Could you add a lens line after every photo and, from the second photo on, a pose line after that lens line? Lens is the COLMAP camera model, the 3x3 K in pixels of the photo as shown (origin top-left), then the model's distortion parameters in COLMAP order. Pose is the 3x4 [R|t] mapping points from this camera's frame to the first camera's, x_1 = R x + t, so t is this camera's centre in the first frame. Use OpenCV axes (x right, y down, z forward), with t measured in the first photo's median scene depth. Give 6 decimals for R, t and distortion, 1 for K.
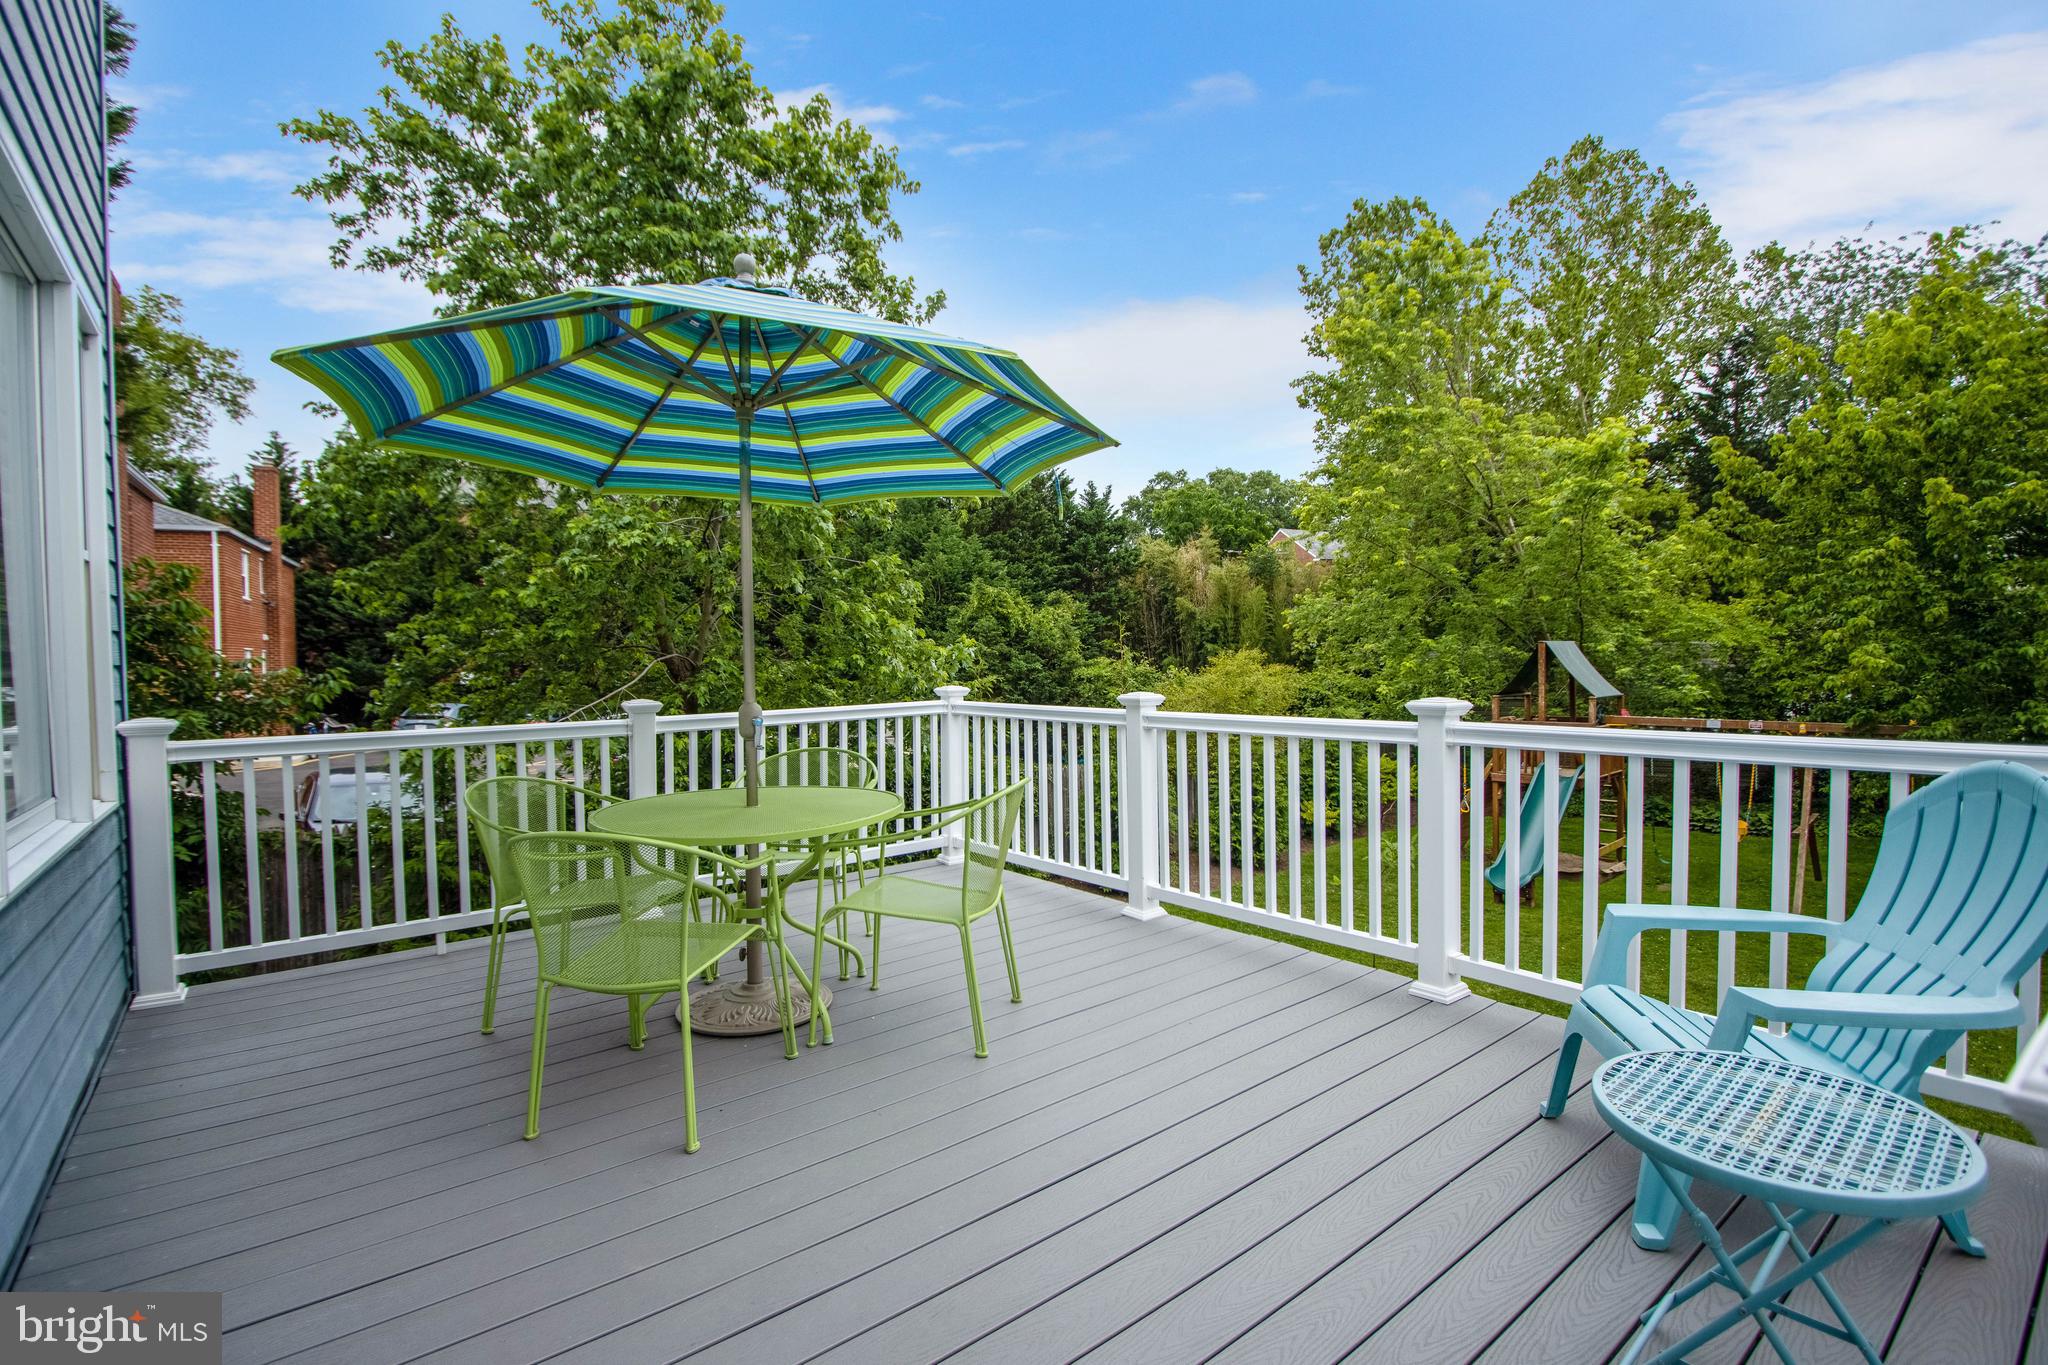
lens RADIAL K [[948.2, 0, 1022.7], [0, 948.2, 670.8], [0, 0, 1]] dist [-0.016345, 0.000830]
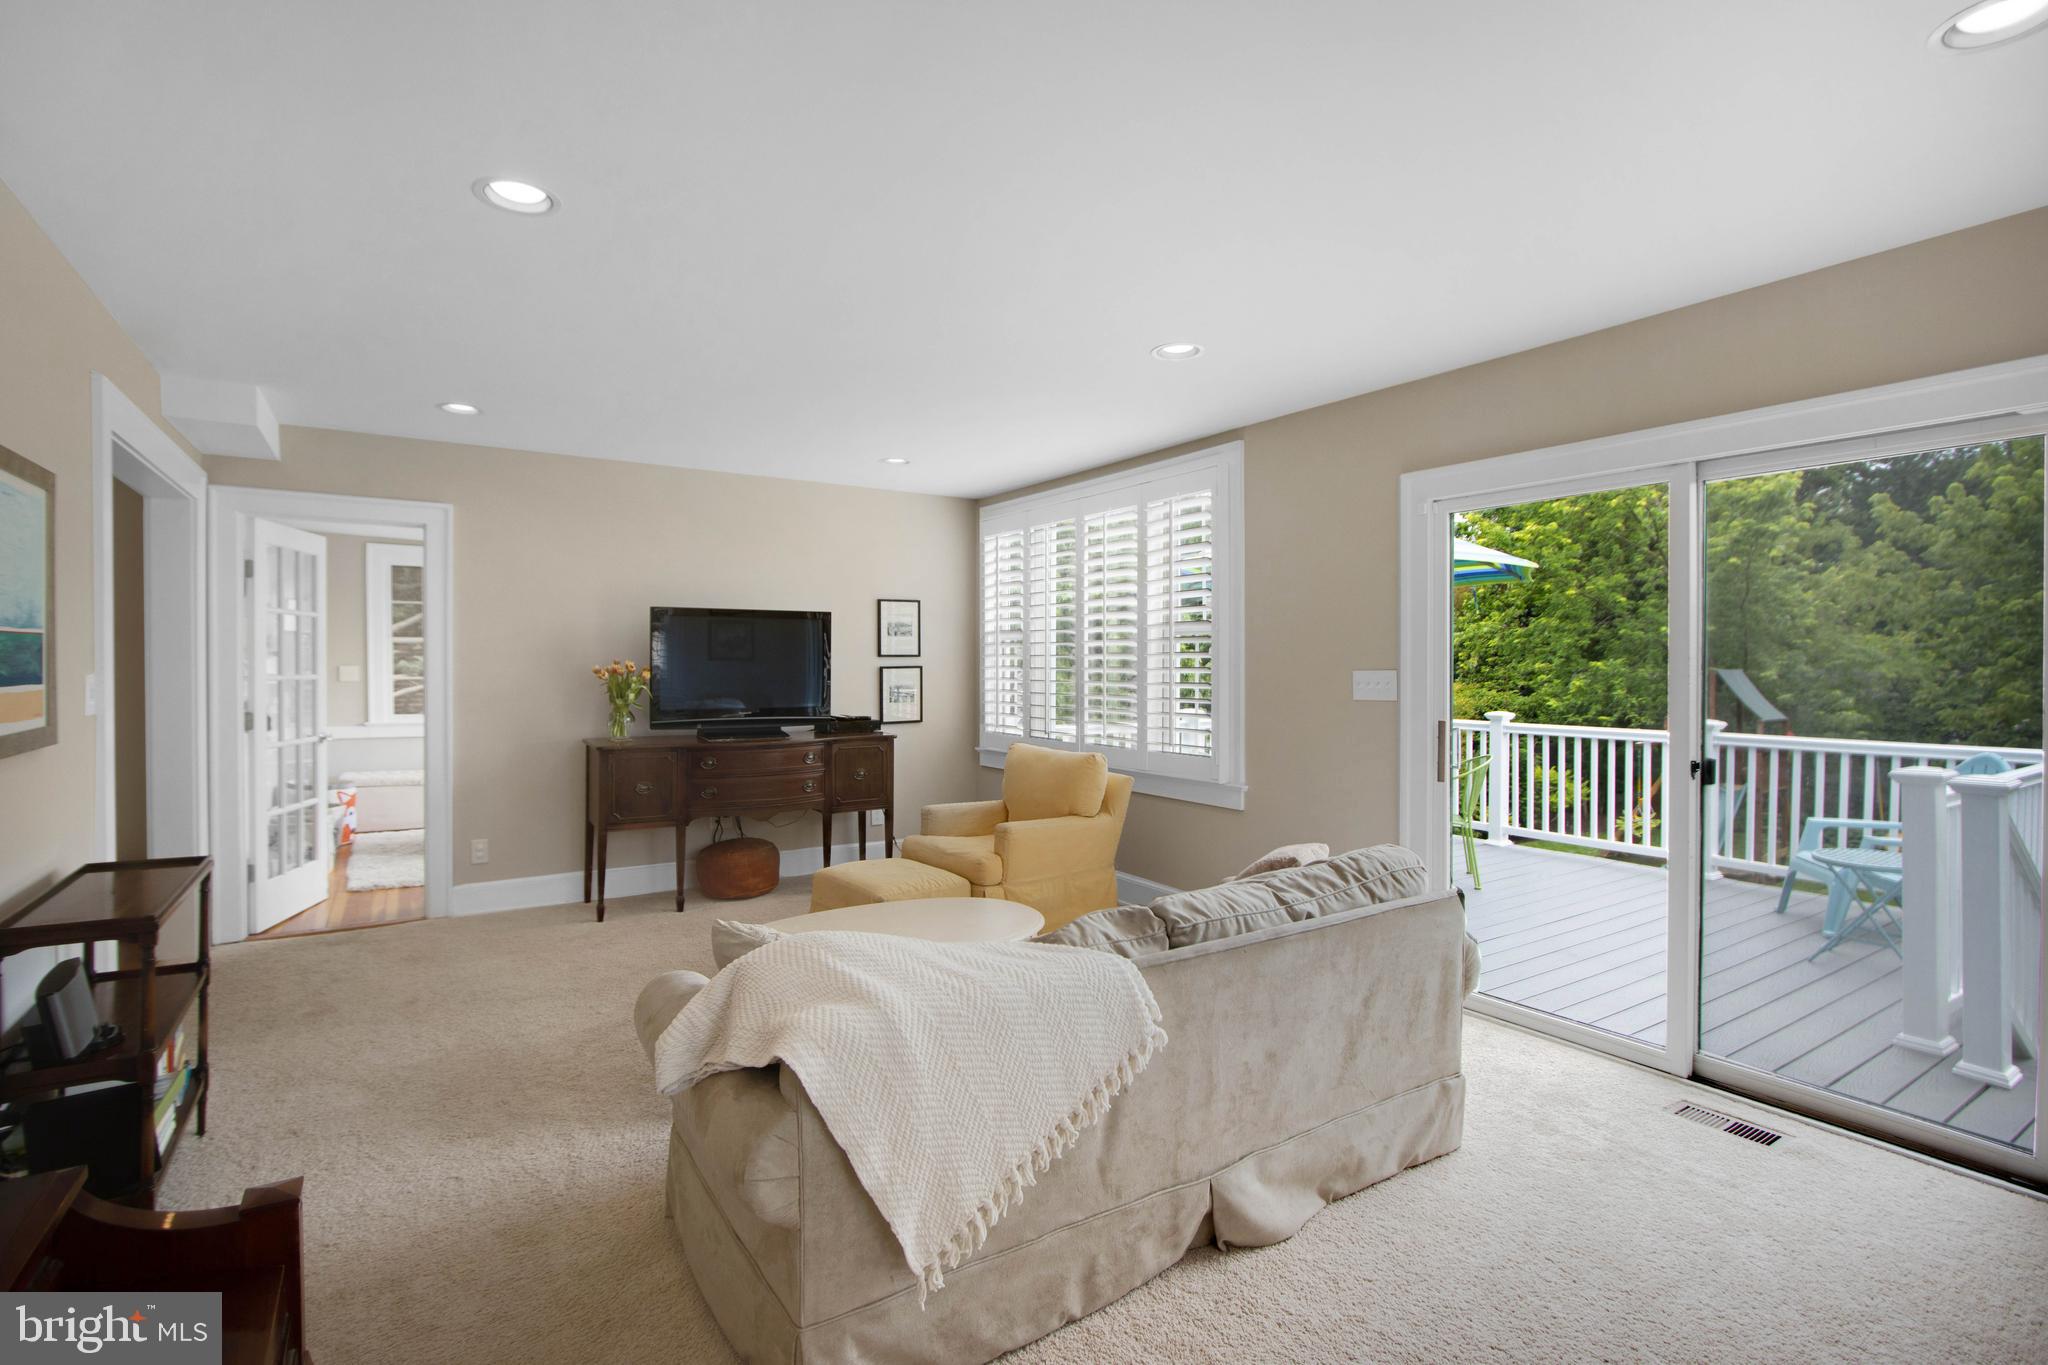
lens RADIAL K [[948.2, 0, 1022.7], [0, 948.2, 670.8], [0, 0, 1]] dist [-0.016345, 0.000830]
pose [[0.993883, 0.023316, -0.107945, -0.154211], [-0.023664, 0.999718, -0.001945, -0.007479], [0.107869, 0.004487, 0.994155, -0.218630]]
